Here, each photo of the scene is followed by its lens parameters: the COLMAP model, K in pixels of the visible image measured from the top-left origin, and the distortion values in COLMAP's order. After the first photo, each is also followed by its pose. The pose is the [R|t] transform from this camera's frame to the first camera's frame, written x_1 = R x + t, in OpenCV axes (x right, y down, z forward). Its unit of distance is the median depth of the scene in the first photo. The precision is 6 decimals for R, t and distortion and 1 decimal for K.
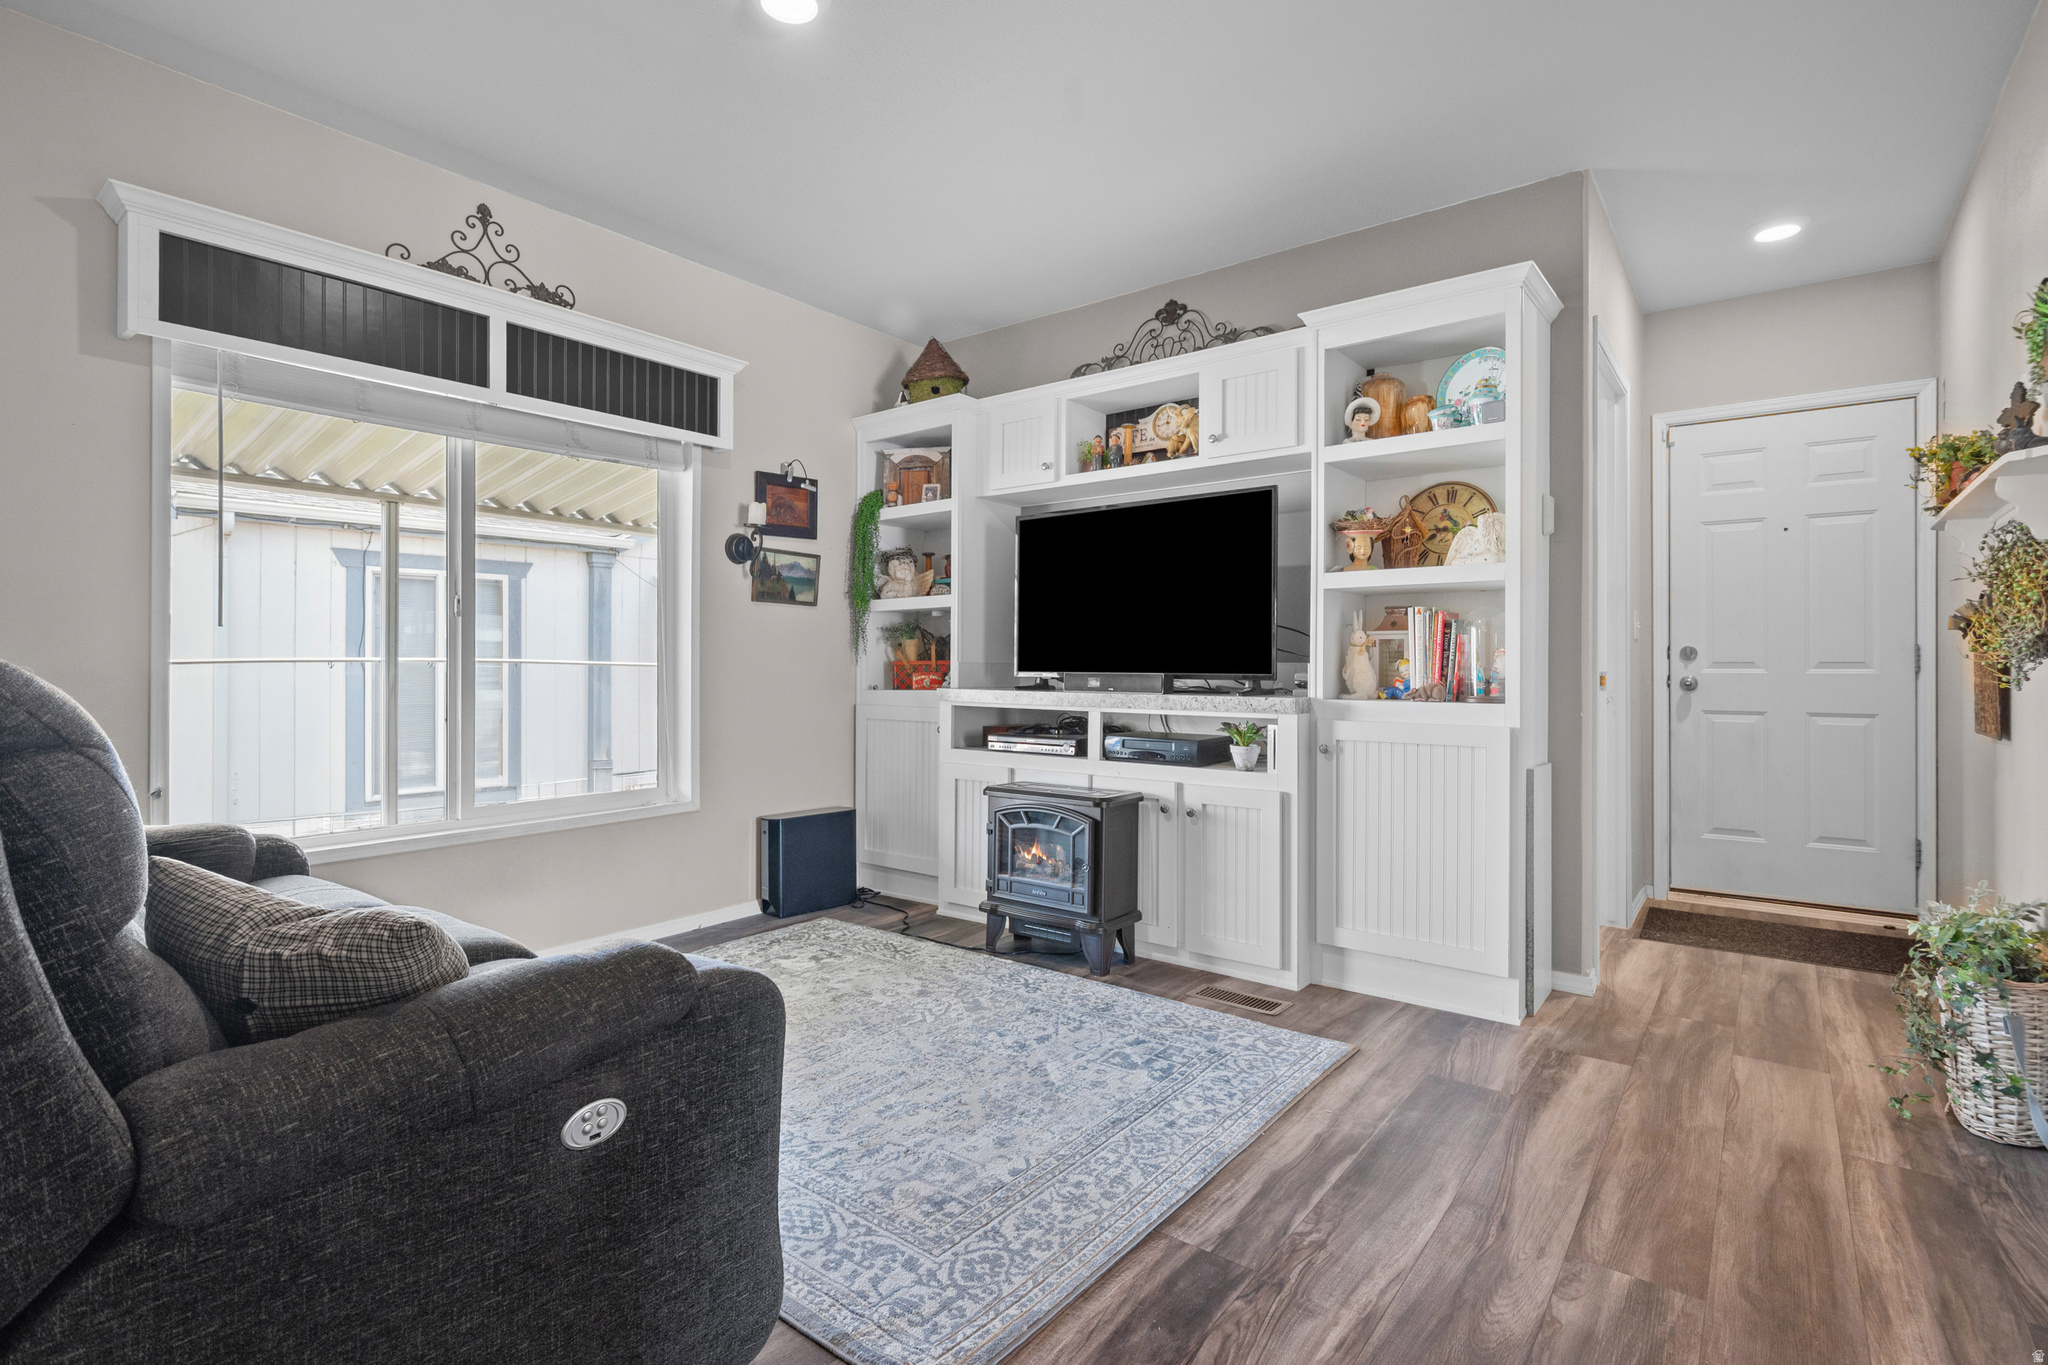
lens RADIAL K [[983.5, 0, 1016.2], [0, 983.5, 660.1], [0, 0, 1]] dist [0.000499, -0.005032]
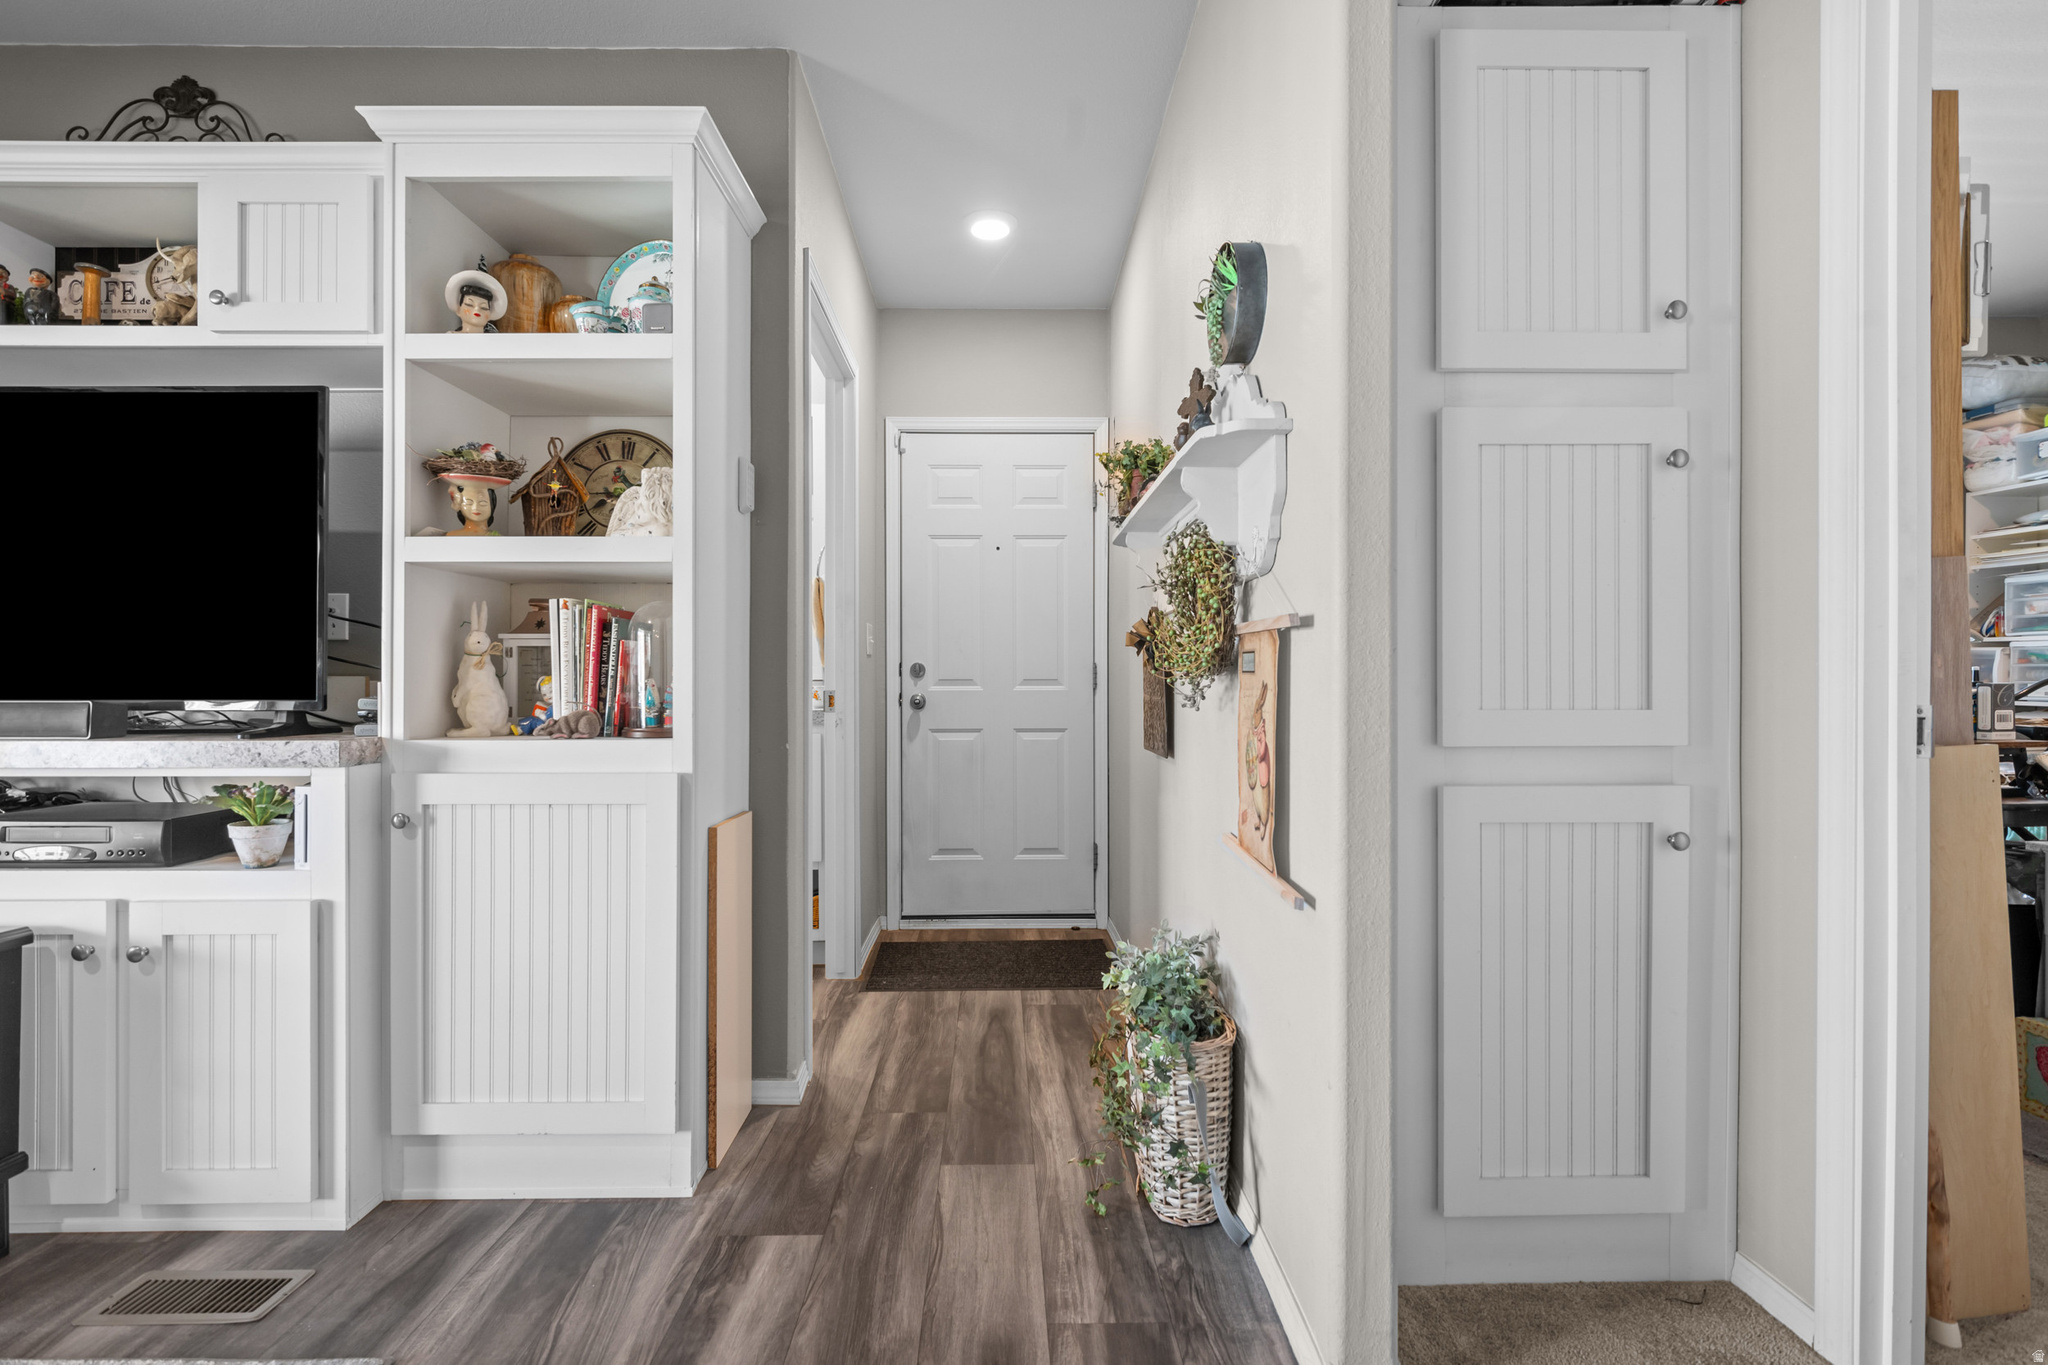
lens RADIAL K [[955.4, 0, 1024.0], [0, 955.4, 682.5], [0, 0, 1]] dist [-0.000170, -0.000276]
pose [[0.773959, -0.003192, 0.633228, 0.236606], [-0.000028, 0.999987, 0.005075, 0.000598], [-0.633236, -0.003946, 0.773949, 0.288300]]
